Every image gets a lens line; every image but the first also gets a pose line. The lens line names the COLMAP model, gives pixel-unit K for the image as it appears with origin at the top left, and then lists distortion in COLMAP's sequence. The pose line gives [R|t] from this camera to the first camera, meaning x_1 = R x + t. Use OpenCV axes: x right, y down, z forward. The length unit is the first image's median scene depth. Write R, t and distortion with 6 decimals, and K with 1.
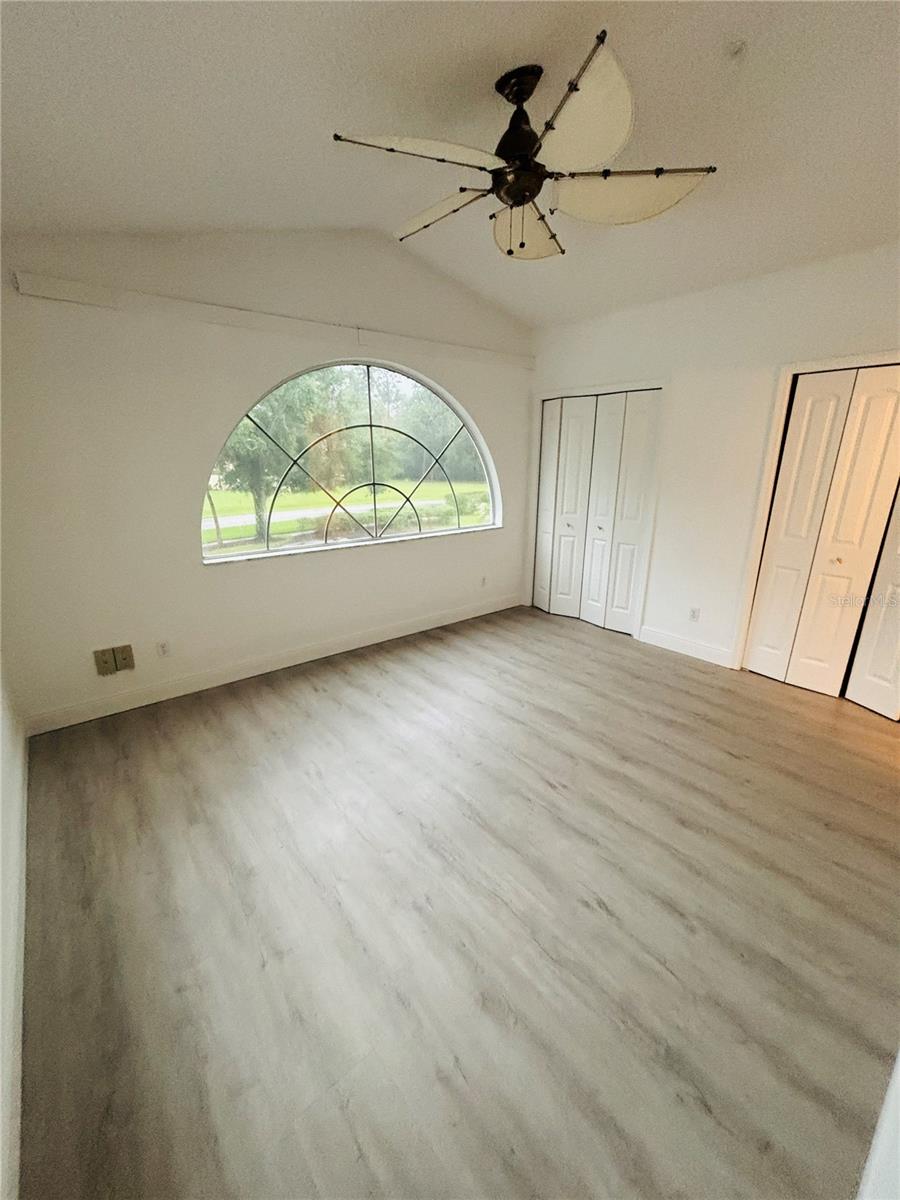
lens RADIAL K [[483.2, 0, 449.1], [0, 483.2, 597.1], [0, 0, 1]] dist [0.012659, 0.000749]
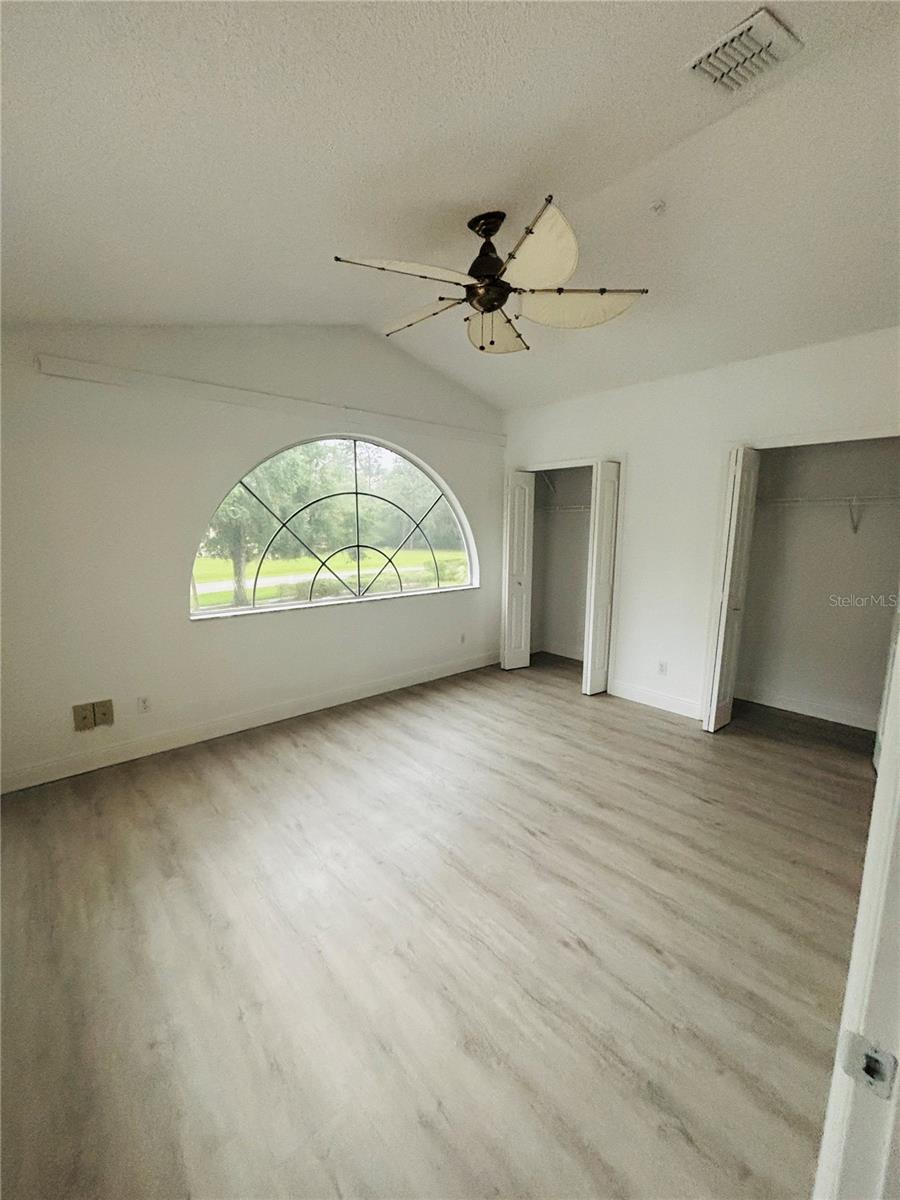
lens RADIAL K [[482.1, 0, 450.0], [0, 482.1, 600.0], [0, 0, 1]] dist [0.010788, -0.000592]
pose [[0.998950, -0.000367, 0.045818, -0.004462], [0.006400, 0.991281, -0.131607, 0.038151], [-0.045371, 0.131762, 0.990242, -0.059388]]
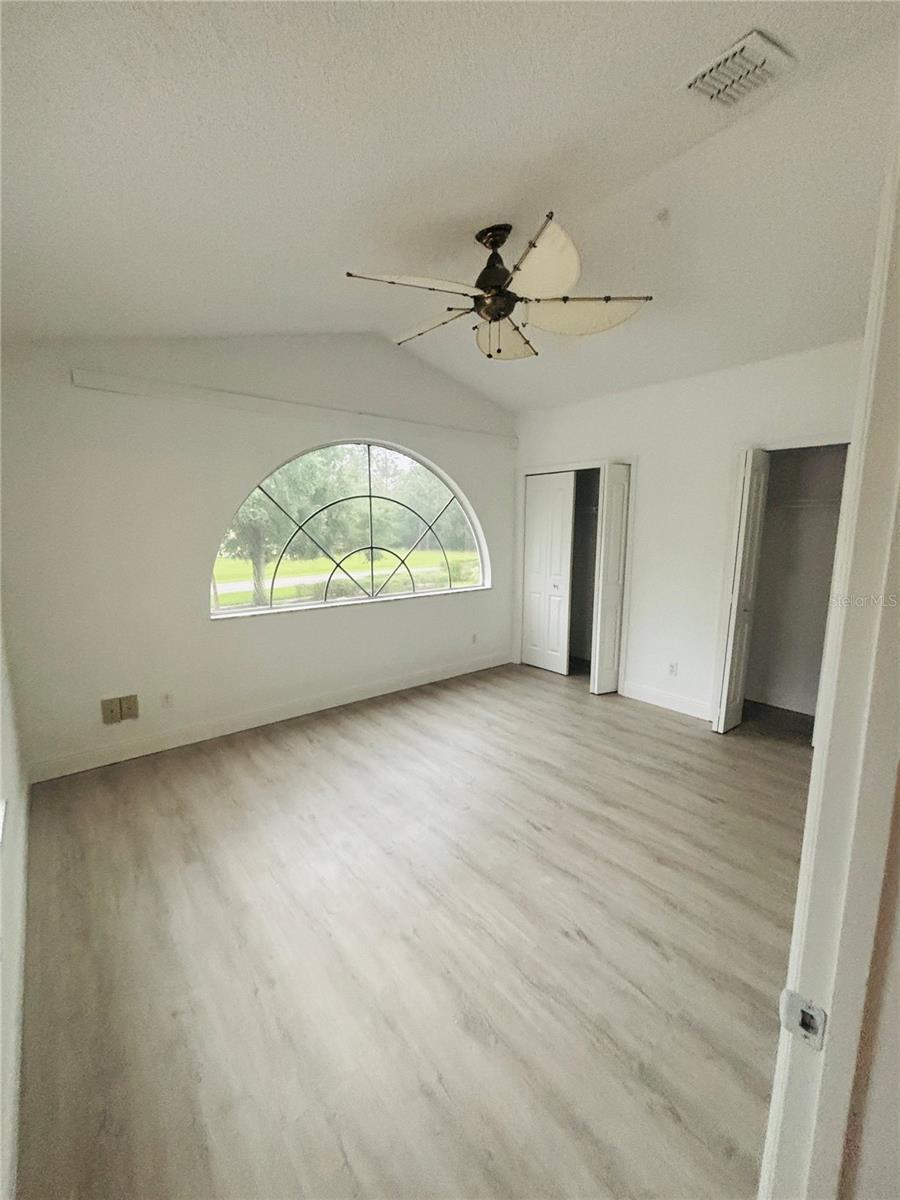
lens RADIAL K [[482.1, 0, 450.0], [0, 482.1, 600.0], [0, 0, 1]] dist [0.010788, -0.000592]
pose [[0.999931, 0.001835, 0.011606, 0.013197], [-0.000283, 0.991212, -0.132280, 0.041354], [-0.011747, 0.132268, 0.991144, -0.091666]]
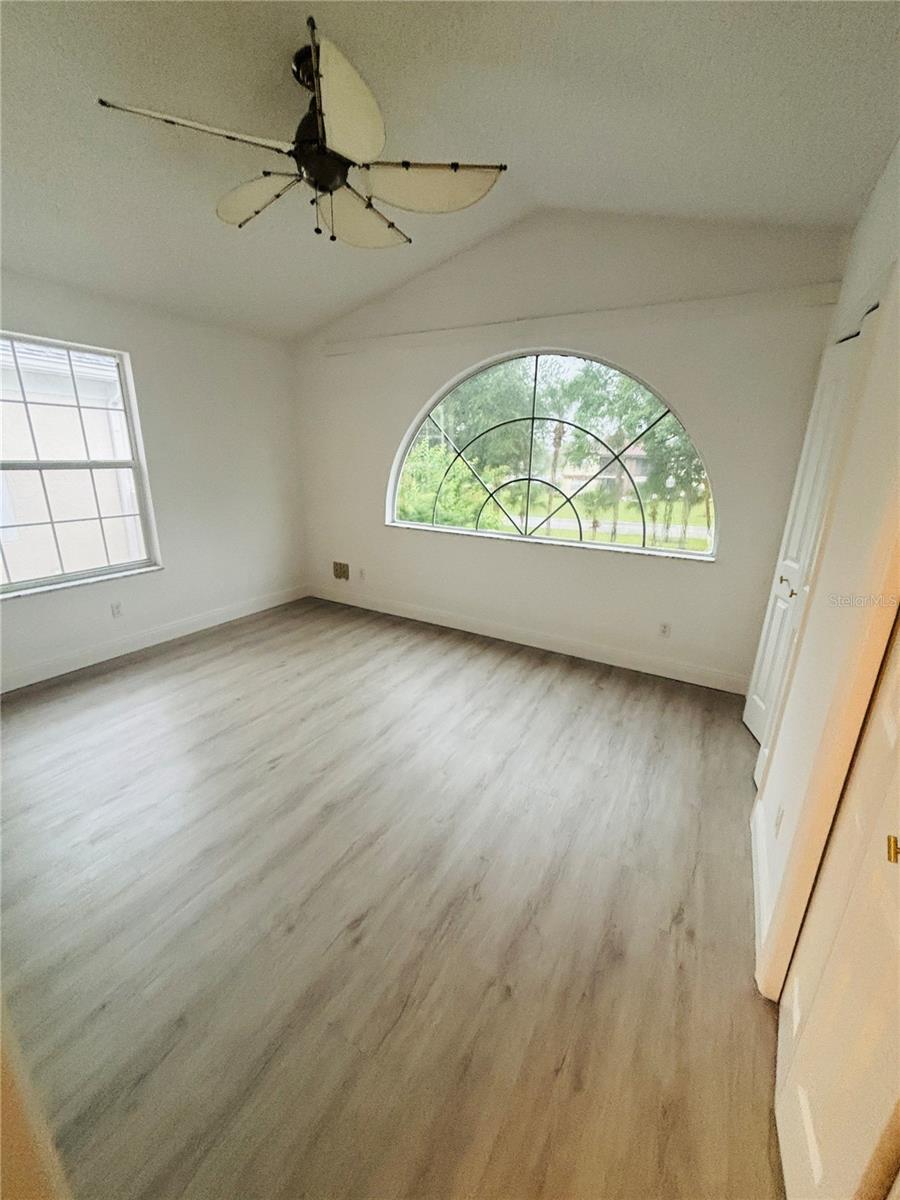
lens RADIAL K [[482.1, 0, 450.0], [0, 482.1, 600.0], [0, 0, 1]] dist [0.010788, -0.000592]
pose [[0.352051, 0.281953, -0.892504, 1.153495], [-0.285095, 0.940541, 0.184672, -0.228886], [0.891505, 0.189435, 0.411501, 0.836192]]
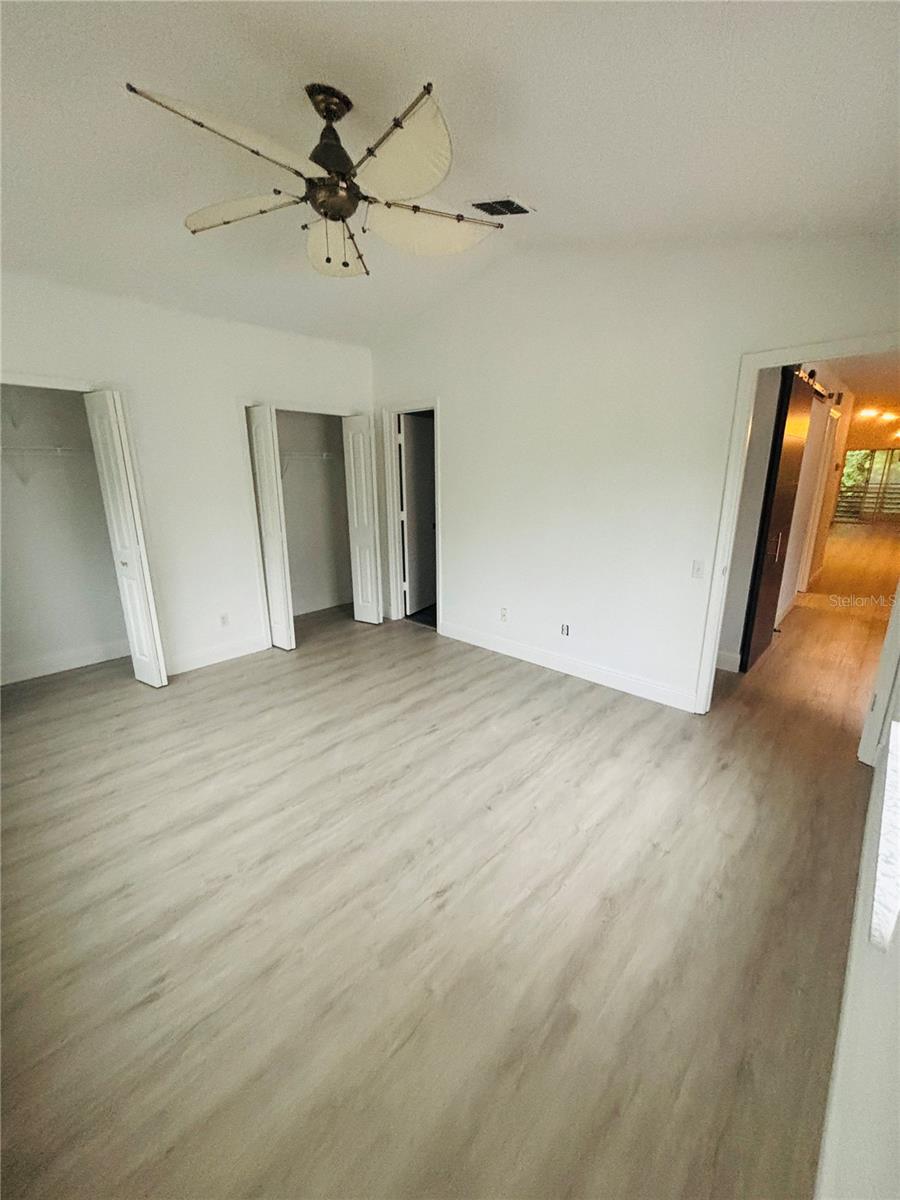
lens RADIAL K [[482.1, 0, 450.0], [0, 482.1, 600.0], [0, 0, 1]] dist [0.010788, -0.000592]
pose [[-0.128867, -0.256051, 0.958035, -0.882424], [0.291232, 0.913717, 0.283381, -0.253082], [-0.947933, 0.315529, -0.043178, 0.896648]]
